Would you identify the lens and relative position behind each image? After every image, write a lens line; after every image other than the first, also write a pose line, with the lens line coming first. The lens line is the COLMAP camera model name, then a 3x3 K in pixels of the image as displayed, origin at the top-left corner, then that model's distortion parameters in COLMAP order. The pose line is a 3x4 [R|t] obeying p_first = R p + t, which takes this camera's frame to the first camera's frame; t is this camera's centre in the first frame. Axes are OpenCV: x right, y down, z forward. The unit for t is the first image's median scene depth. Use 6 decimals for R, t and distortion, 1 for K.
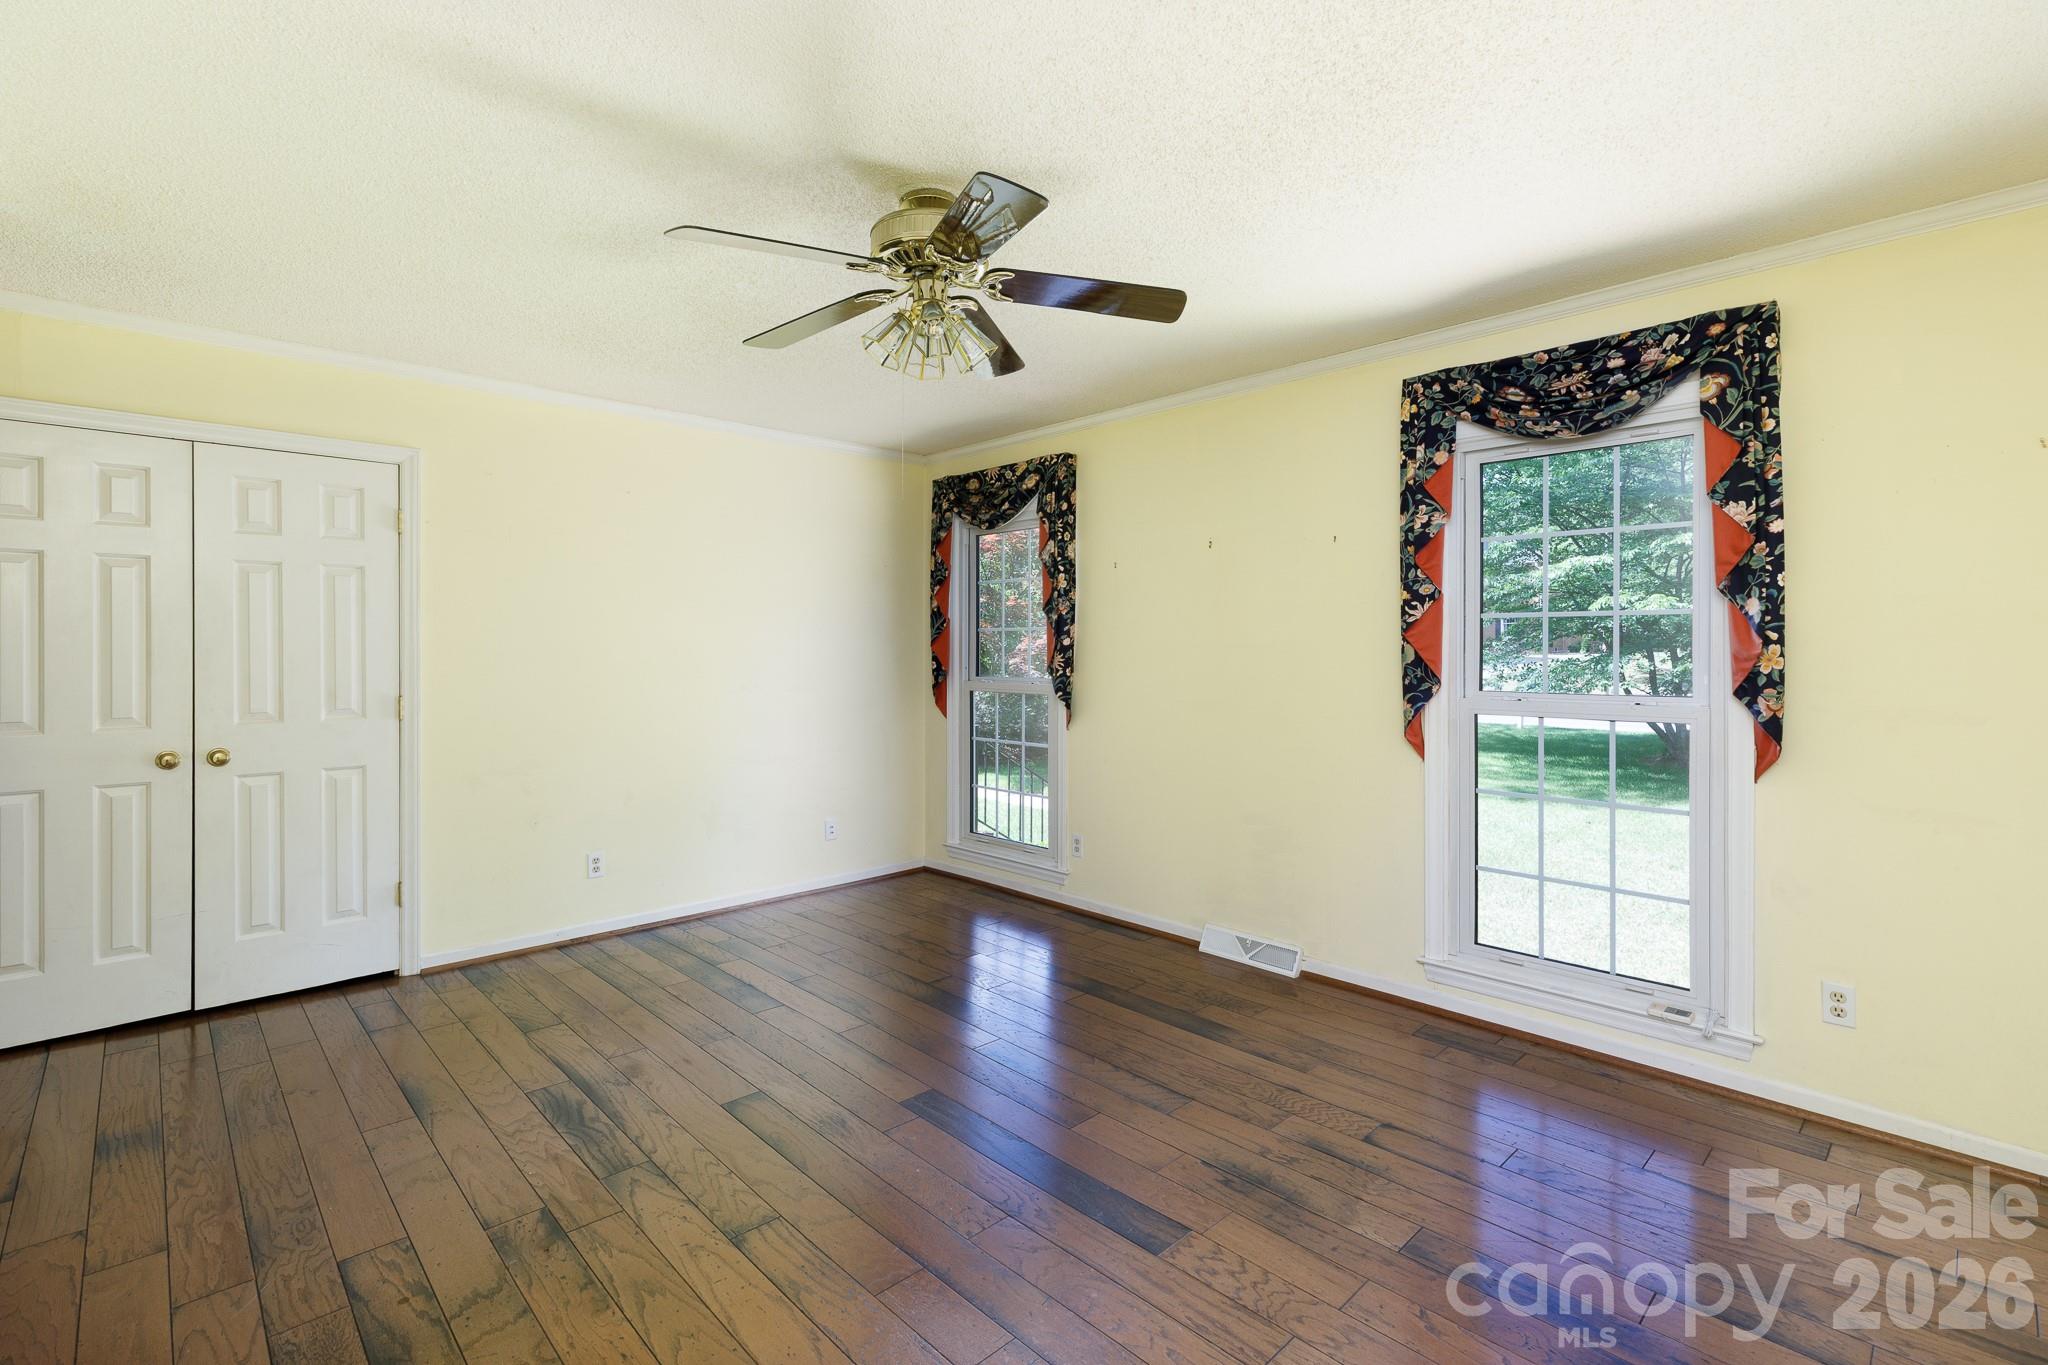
lens RADIAL K [[921.2, 0, 1026.0], [0, 921.2, 662.1], [0, 0, 1]] dist [0.001741, 0.000805]
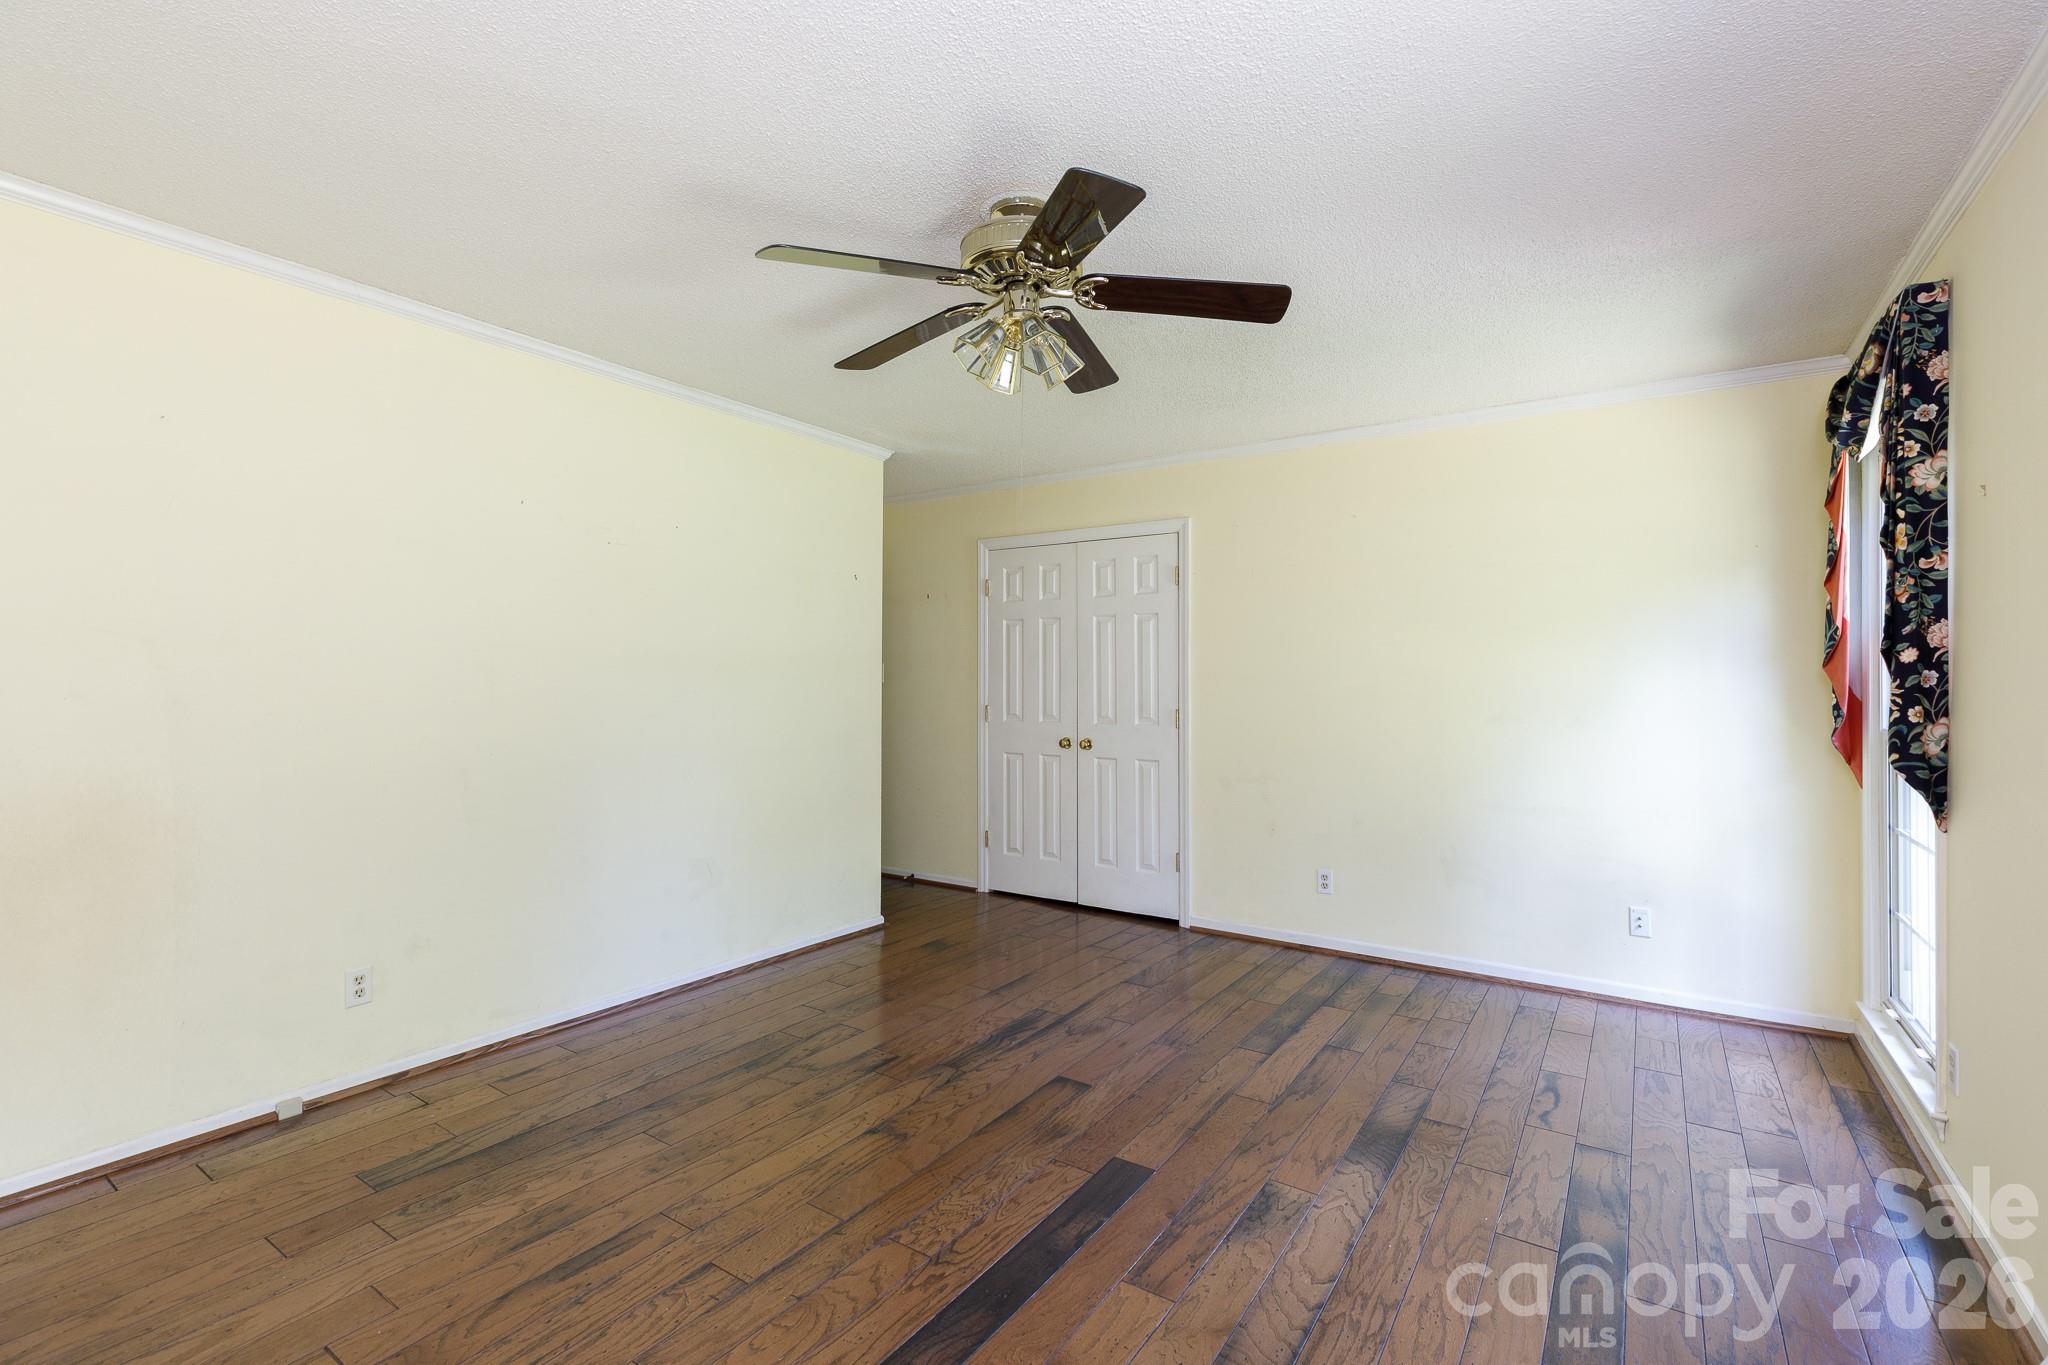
lens RADIAL K [[921.2, 0, 1024.3], [0, 921.2, 681.8], [0, 0, 1]] dist [0.001741, 0.000805]
pose [[0.209165, 0.005371, -0.977866, 0.584119], [-0.014149, 0.999897, 0.002466, -0.002954], [0.977778, 0.013320, 0.209220, 0.550436]]
